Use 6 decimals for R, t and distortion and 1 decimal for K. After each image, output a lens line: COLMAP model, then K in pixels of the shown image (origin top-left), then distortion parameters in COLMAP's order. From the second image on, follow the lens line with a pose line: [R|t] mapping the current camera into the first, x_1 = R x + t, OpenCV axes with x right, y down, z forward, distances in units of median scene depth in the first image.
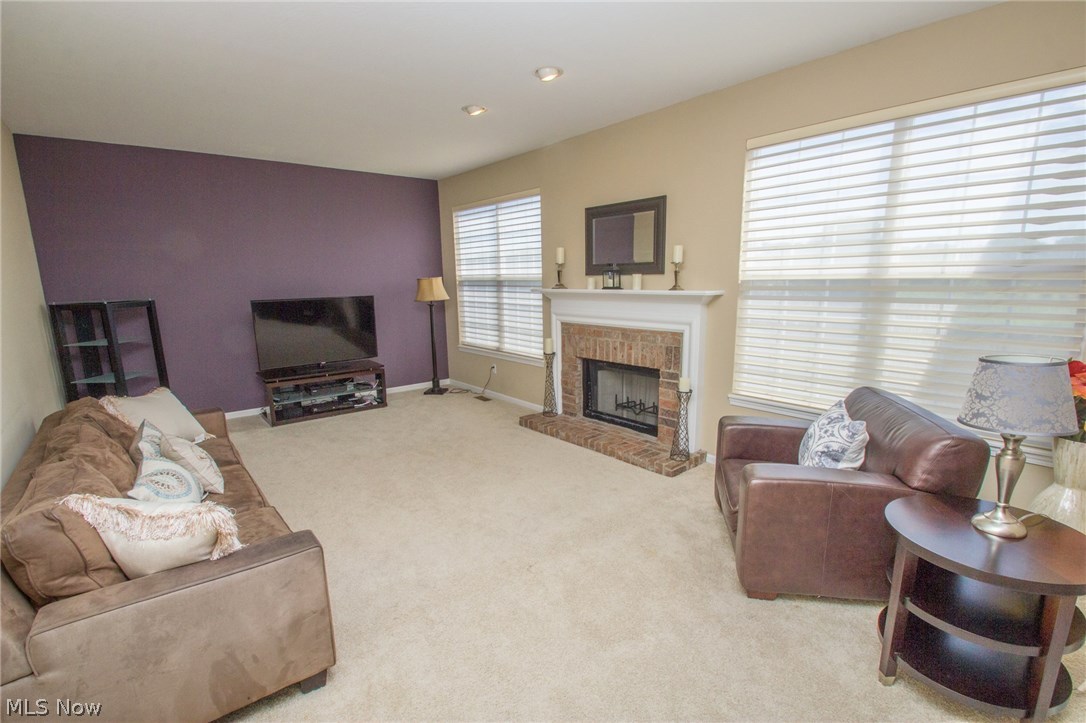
lens RADIAL K [[504.8, 0, 552.2], [0, 504.8, 360.5], [0, 0, 1]] dist [-0.002506, -0.005466]
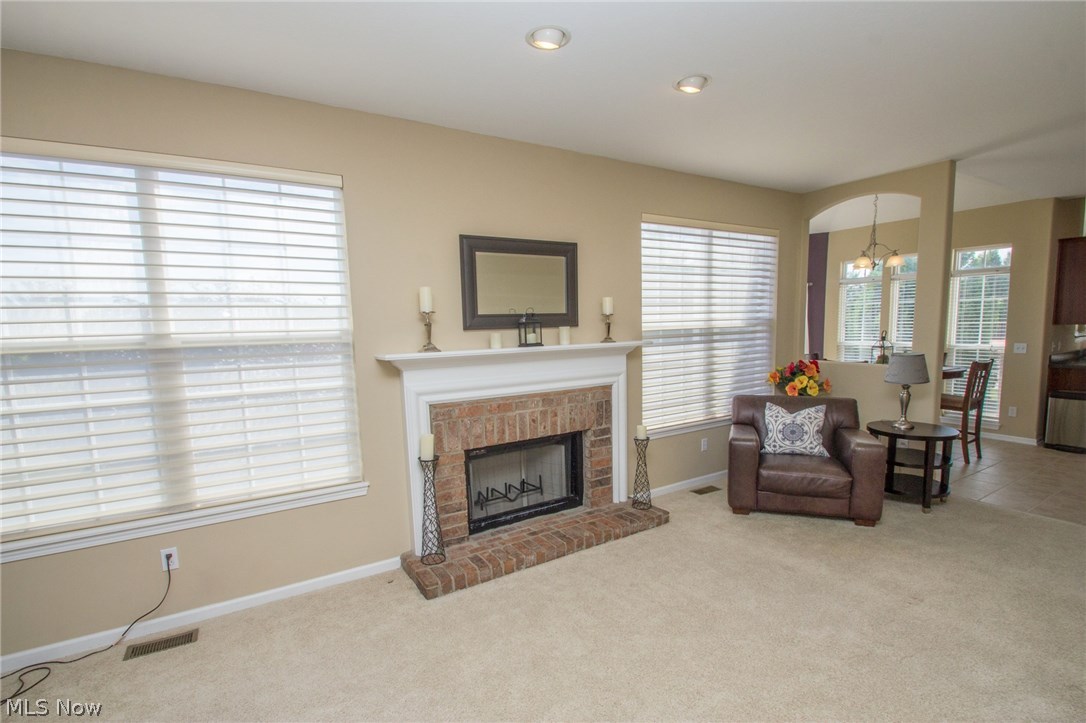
lens RADIAL K [[504.8, 0, 553.0], [0, 504.8, 368.5], [0, 0, 1]] dist [-0.002506, -0.005466]
pose [[0.141979, -0.081066, 0.986545, -0.658576], [0.182961, 0.981618, 0.054330, -0.144943], [-0.972814, 0.172785, 0.154200, 0.857554]]
